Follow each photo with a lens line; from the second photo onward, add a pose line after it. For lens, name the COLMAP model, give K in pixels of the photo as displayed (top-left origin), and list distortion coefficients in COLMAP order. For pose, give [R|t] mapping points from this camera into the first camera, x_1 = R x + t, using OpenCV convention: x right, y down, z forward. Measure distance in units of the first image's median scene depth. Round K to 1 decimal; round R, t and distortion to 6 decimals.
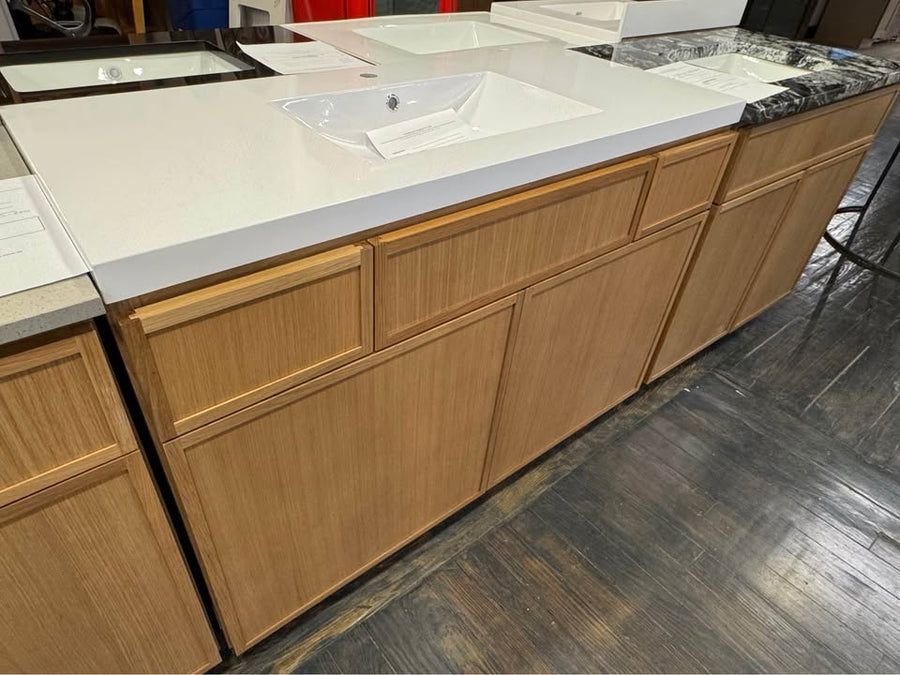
lens RADIAL K [[565.8, 0, 446.5], [0, 565.8, 338.1], [0, 0, 1]] dist [-0.001163, -0.000656]
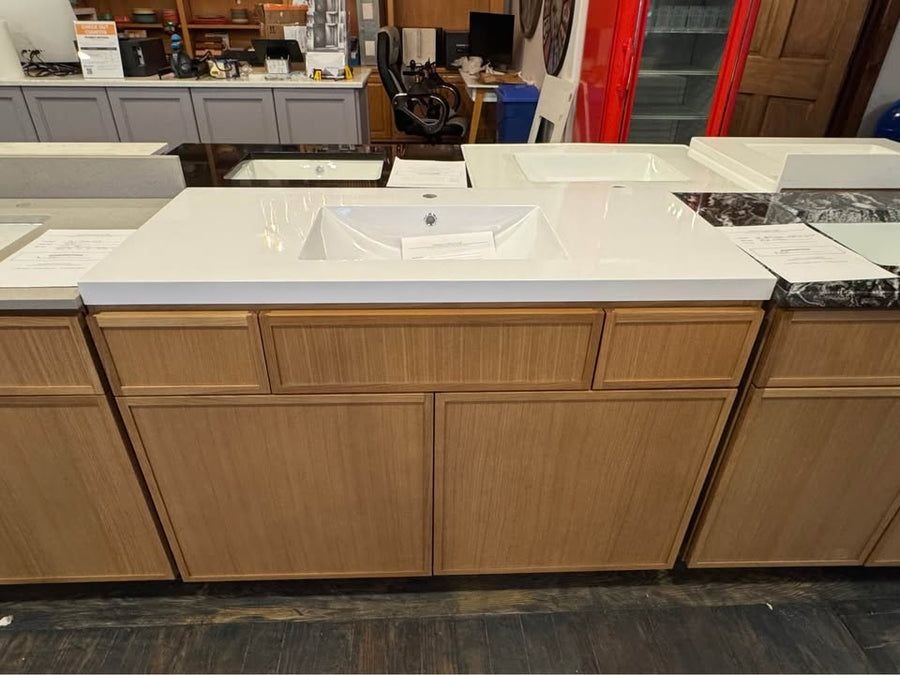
lens RADIAL K [[565.8, 0, 449.4], [0, 565.8, 337.3], [0, 0, 1]] dist [-0.001163, -0.000656]
pose [[0.803522, 0.264508, -0.533280, 0.637197], [-0.336218, 0.940939, -0.039891, -0.135553], [0.491233, 0.211351, 0.844997, 0.035502]]
